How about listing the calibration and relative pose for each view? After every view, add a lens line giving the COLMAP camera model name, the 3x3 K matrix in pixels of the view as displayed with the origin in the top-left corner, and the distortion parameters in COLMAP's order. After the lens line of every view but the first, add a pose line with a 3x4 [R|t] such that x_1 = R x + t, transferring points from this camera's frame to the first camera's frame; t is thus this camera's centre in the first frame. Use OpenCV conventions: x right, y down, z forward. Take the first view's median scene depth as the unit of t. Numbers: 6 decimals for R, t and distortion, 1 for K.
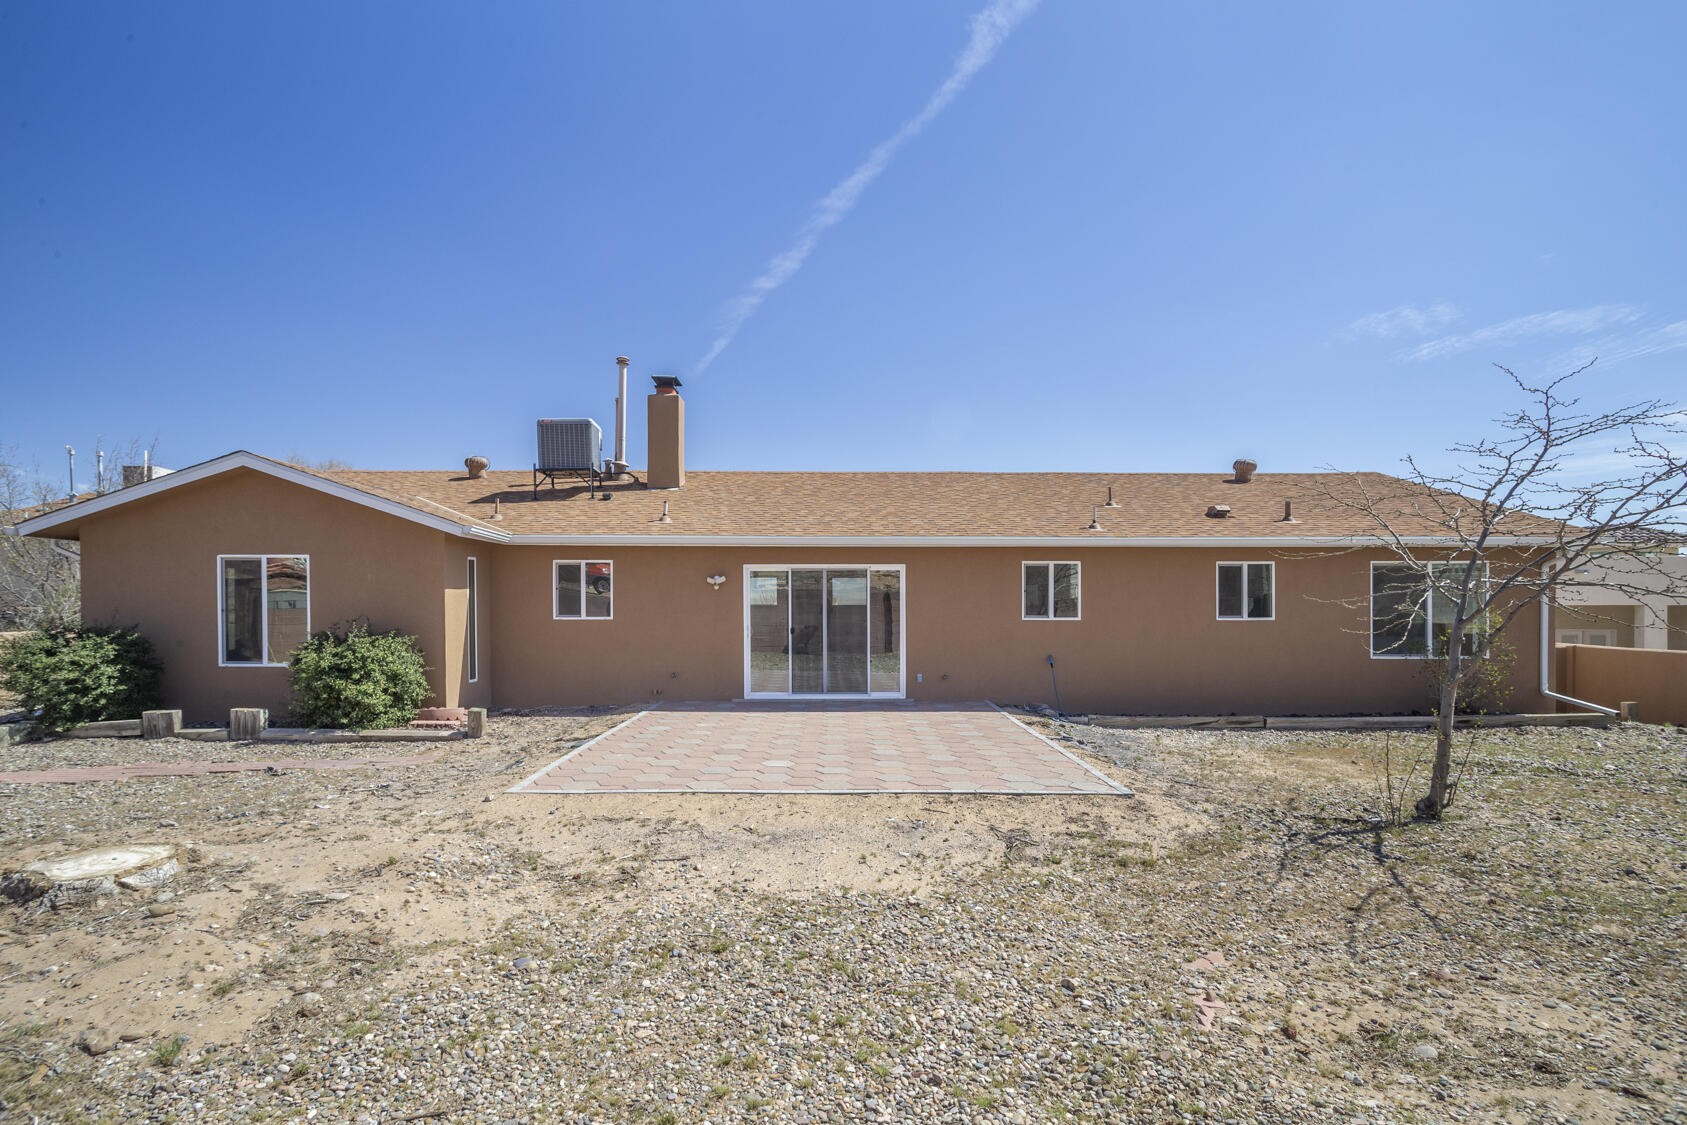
lens RADIAL K [[828.2, 0, 842.9], [0, 828.2, 617.6], [0, 0, 1]] dist [0.003247, -0.000452]
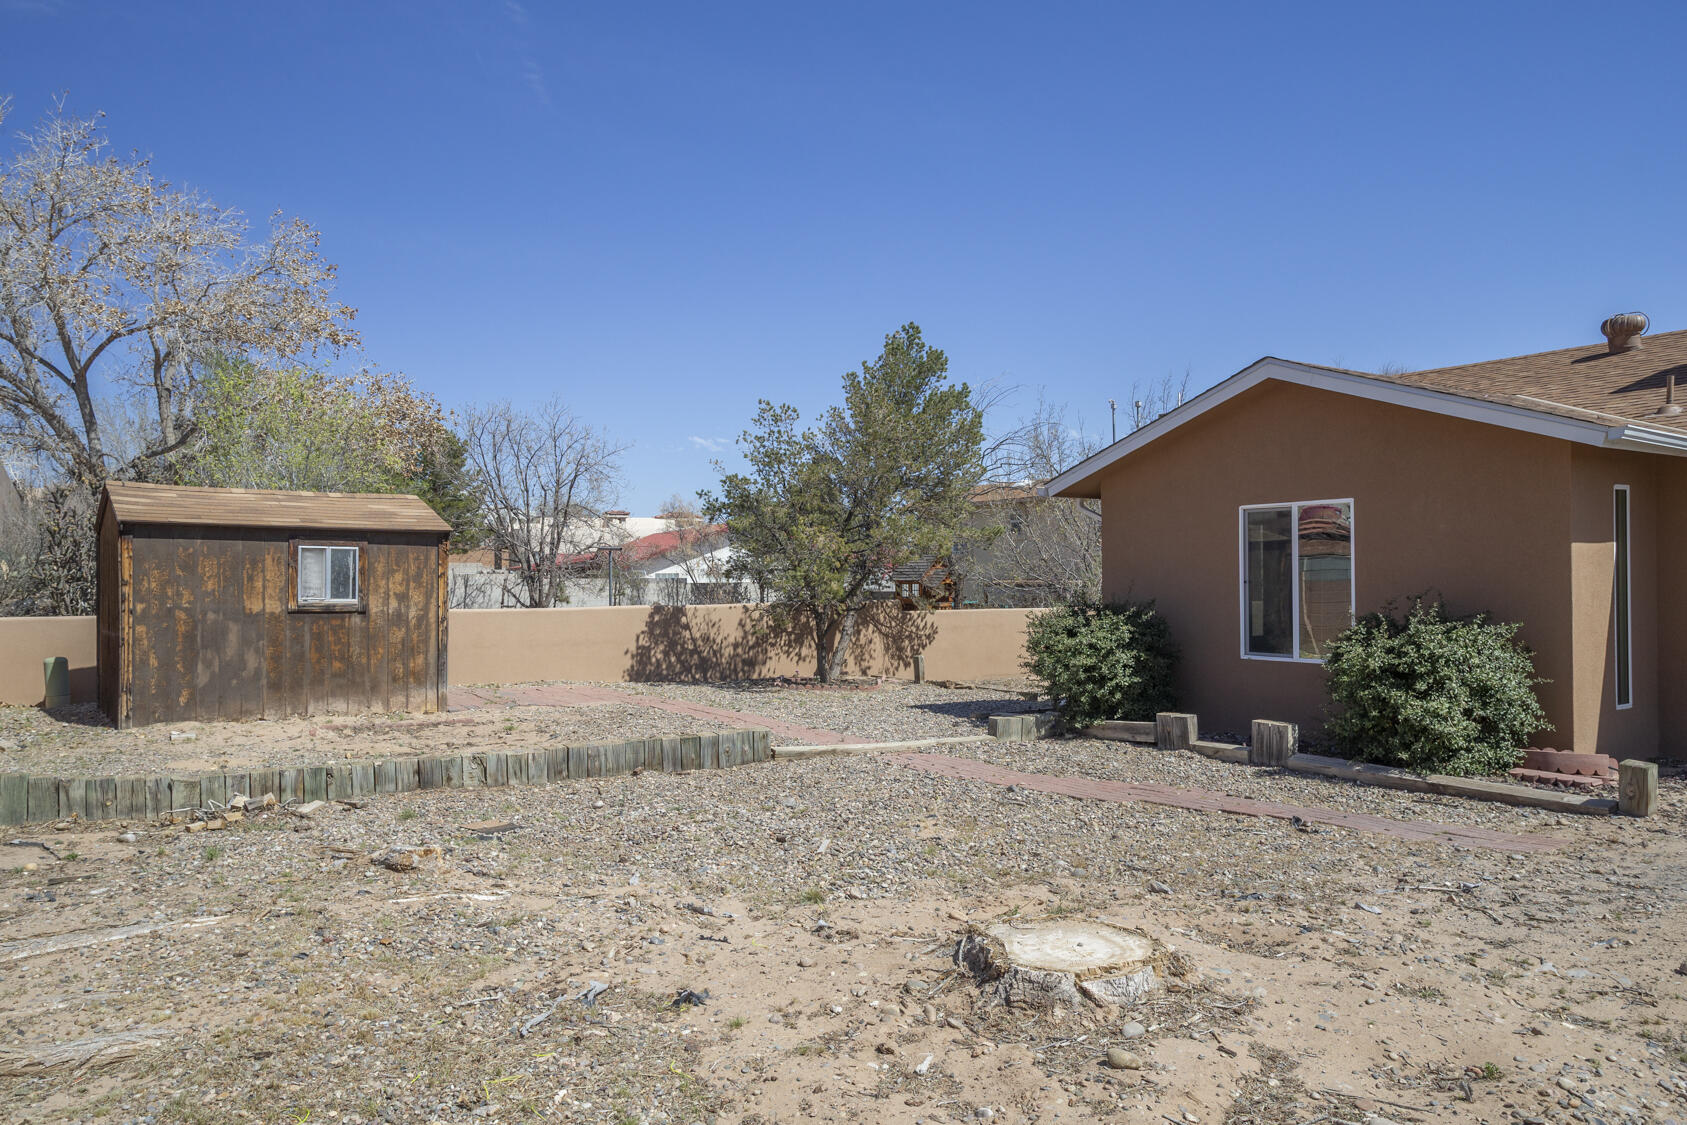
lens RADIAL K [[1167.8, 0, 845.0], [0, 1167.8, 584.3], [0, 0, 1]] dist [0.004626, 0.002980]
pose [[0.550298, -0.002912, -0.834963, -0.092794], [-0.004506, 0.999969, -0.006458, 0.001854], [0.834956, 0.007316, 0.550268, 0.156237]]
